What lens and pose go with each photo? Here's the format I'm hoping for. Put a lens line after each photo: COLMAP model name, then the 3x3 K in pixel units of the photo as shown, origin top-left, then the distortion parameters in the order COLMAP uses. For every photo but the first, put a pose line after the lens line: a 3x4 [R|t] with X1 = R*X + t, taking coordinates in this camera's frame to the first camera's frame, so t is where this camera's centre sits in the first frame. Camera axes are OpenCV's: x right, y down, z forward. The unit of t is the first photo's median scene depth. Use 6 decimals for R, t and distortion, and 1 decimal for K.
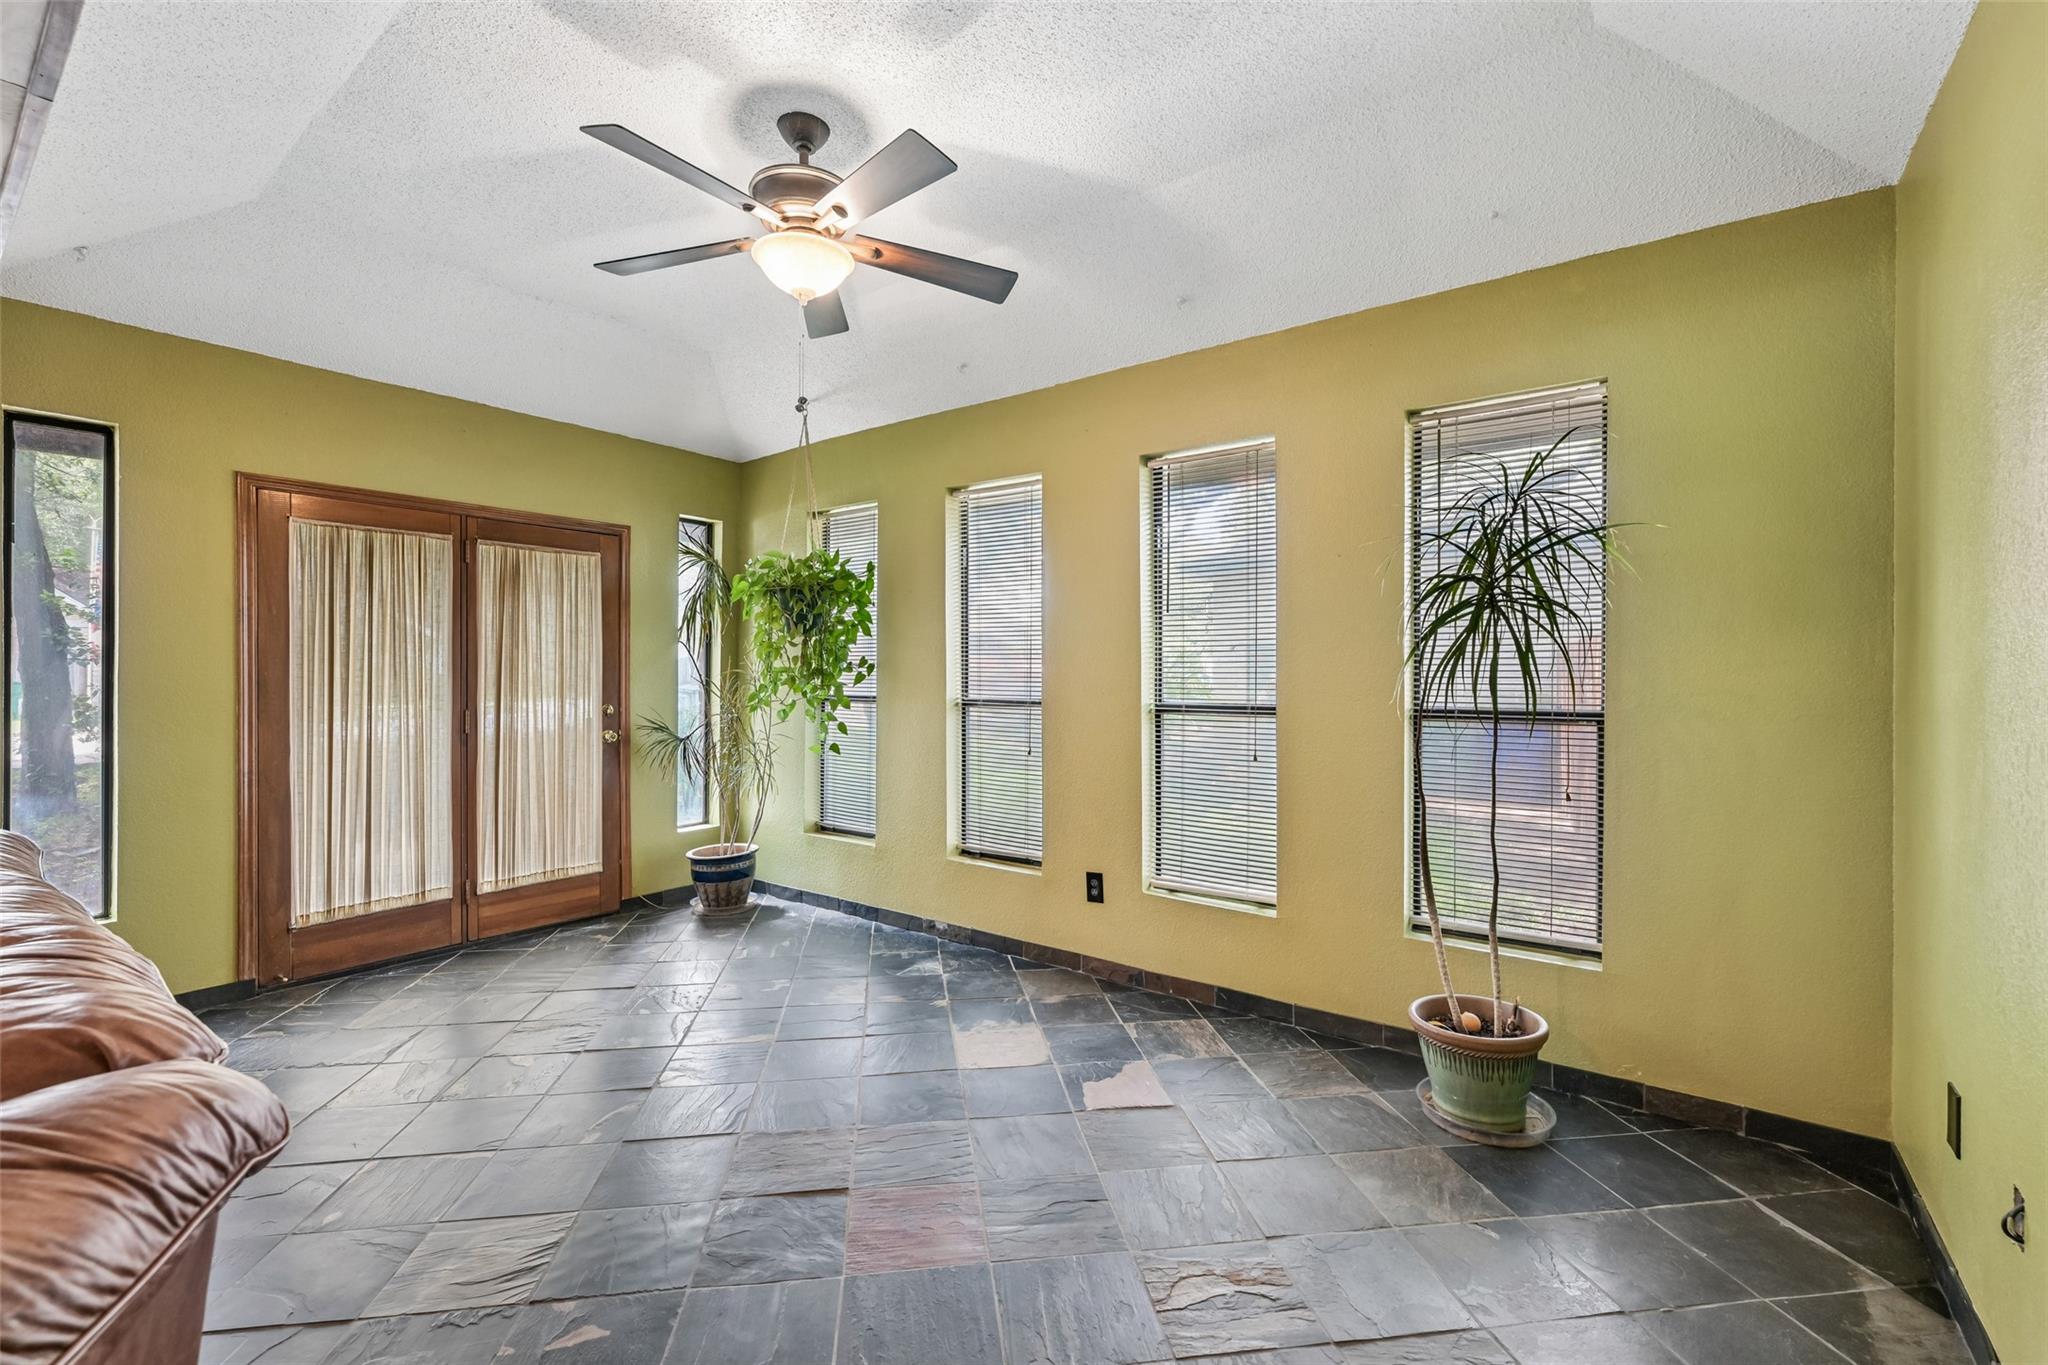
lens RADIAL K [[859.5, 0, 1026.5], [0, 859.5, 692.5], [0, 0, 1]] dist [0.028281, -0.017036]
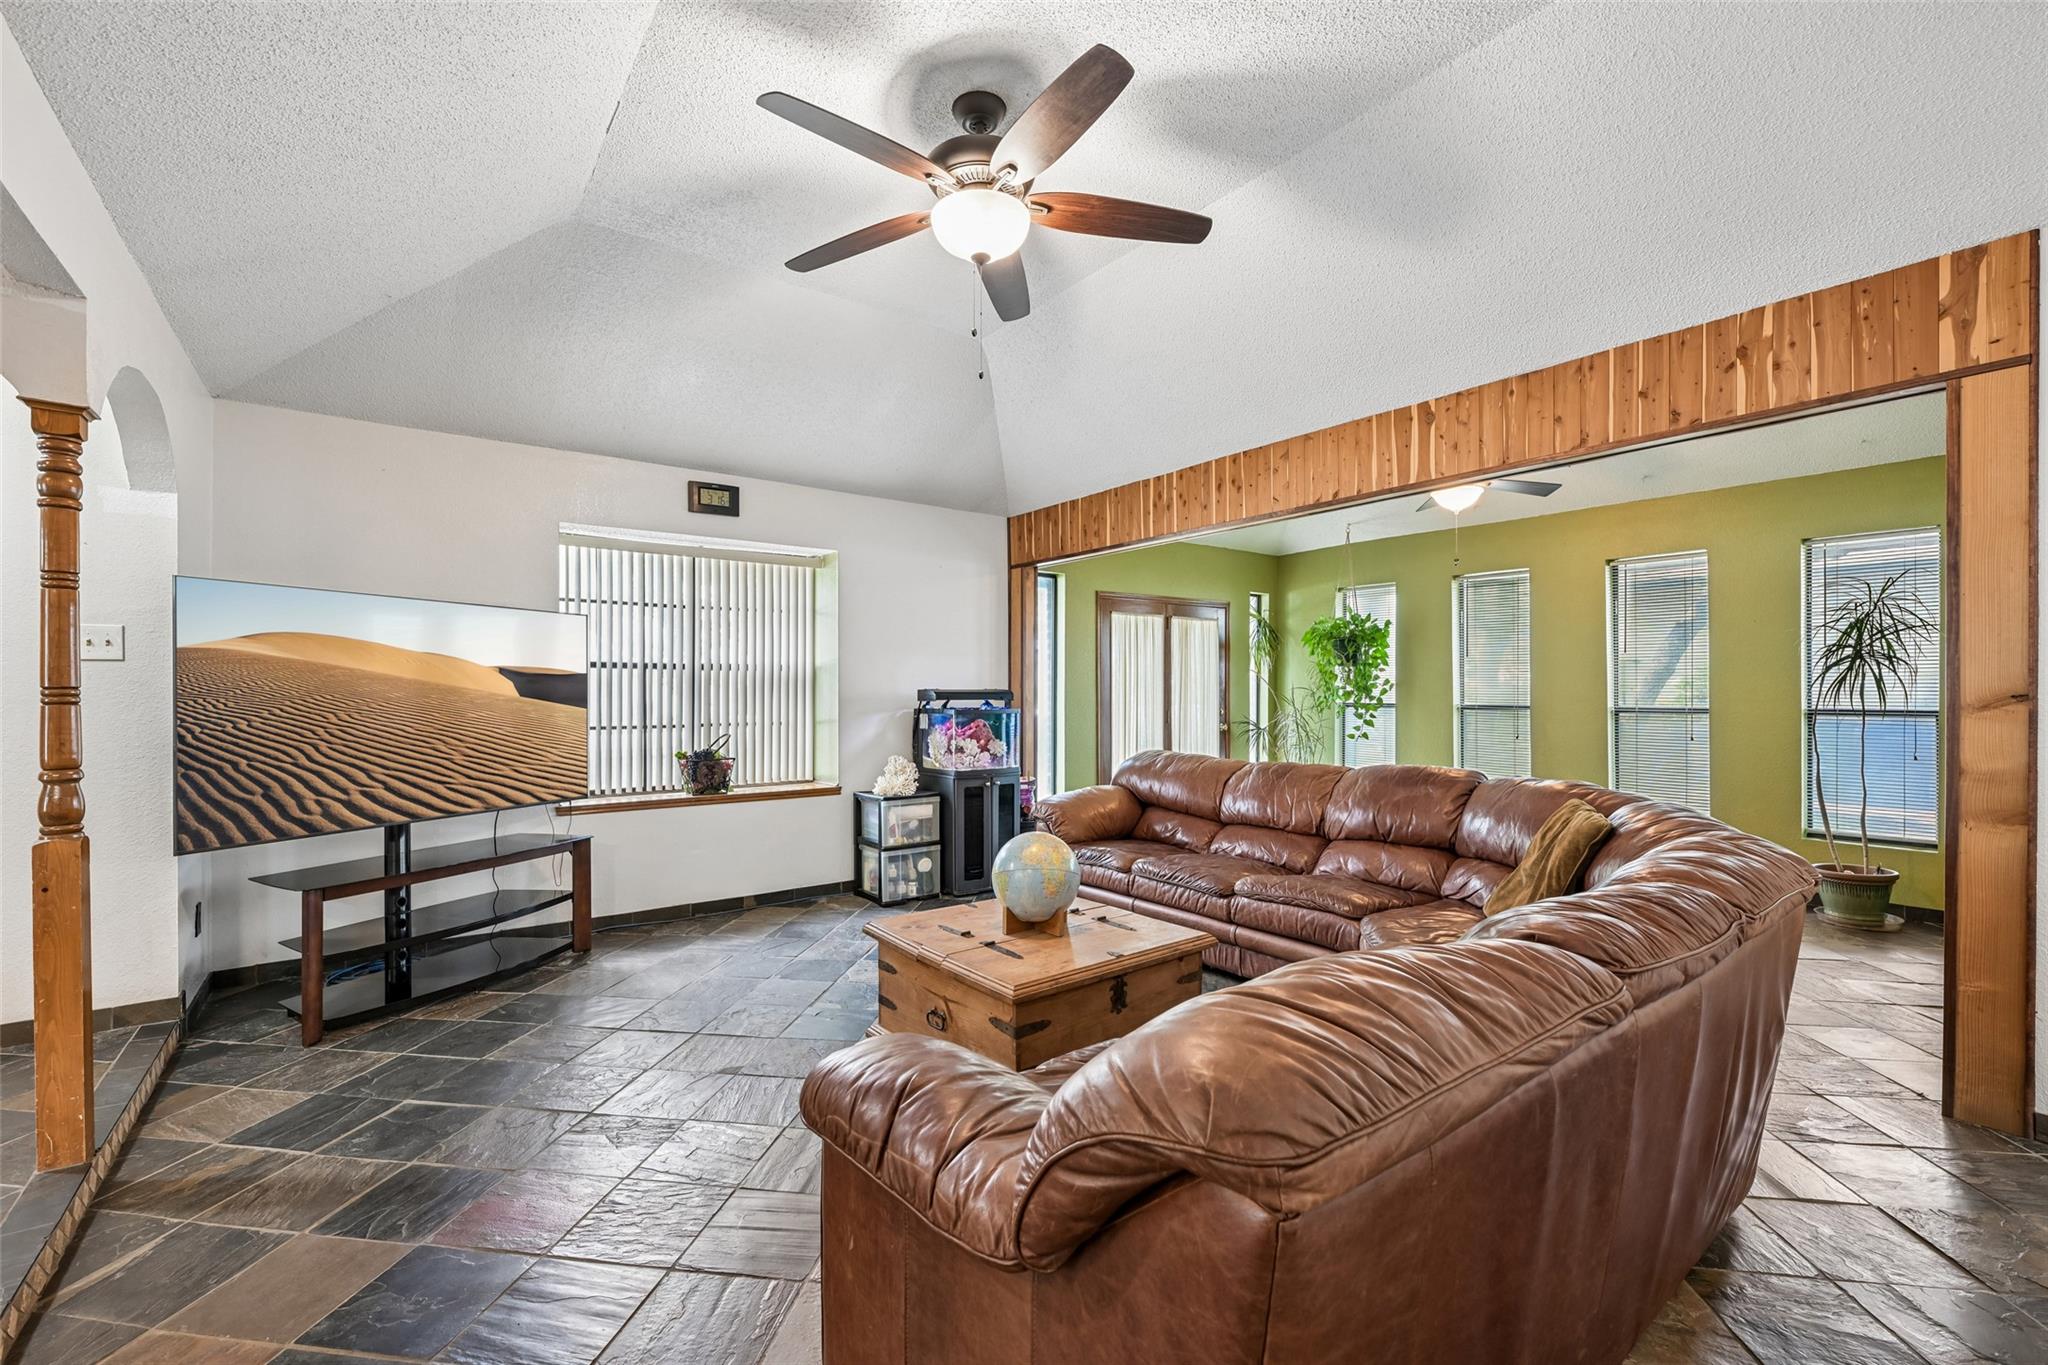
lens RADIAL K [[859.5, 0, 1026.5], [0, 859.5, 692.5], [0, 0, 1]] dist [0.028281, -0.017036]
pose [[0.956540, -0.006613, -0.291526, -0.577282], [0.004680, 0.999962, -0.007326, -0.011378], [0.291564, 0.005643, 0.956535, -1.187350]]
